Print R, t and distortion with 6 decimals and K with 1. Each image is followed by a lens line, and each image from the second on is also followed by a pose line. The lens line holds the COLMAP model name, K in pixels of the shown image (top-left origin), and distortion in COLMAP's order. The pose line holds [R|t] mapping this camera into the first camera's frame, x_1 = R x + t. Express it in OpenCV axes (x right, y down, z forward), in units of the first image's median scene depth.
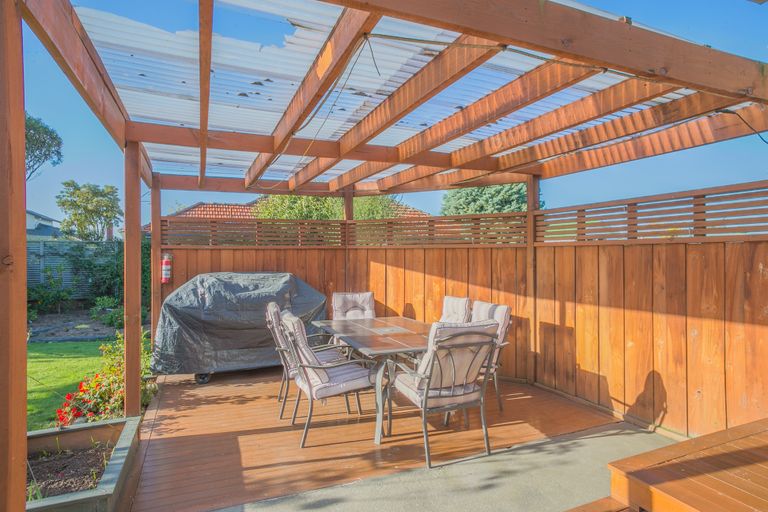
lens RADIAL K [[438.2, 0, 384.5], [0, 438.2, 259.5], [0, 0, 1]] dist [-0.036424, 0.024782]
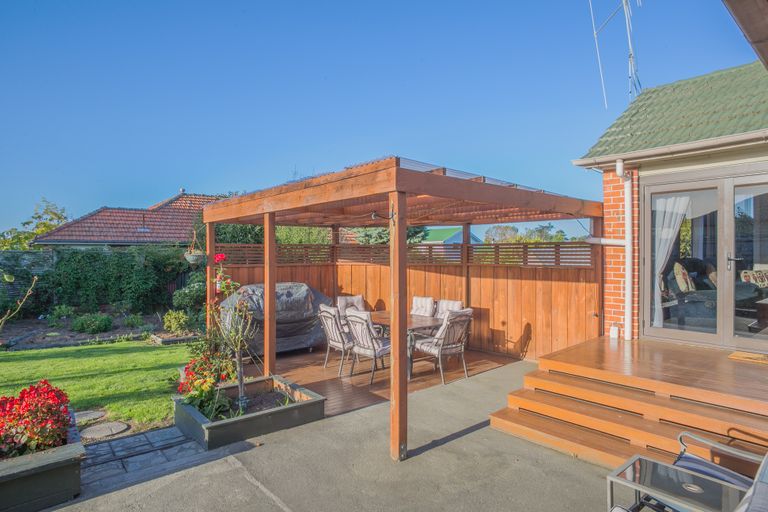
lens RADIAL K [[438.2, 0, 386.5], [0, 438.2, 256.8], [0, 0, 1]] dist [-0.036424, 0.024782]
pose [[0.949976, -0.000879, 0.312323, -0.477753], [0.001366, 0.999998, -0.001340, -0.061679], [-0.312321, 0.001699, 0.949975, -0.498561]]
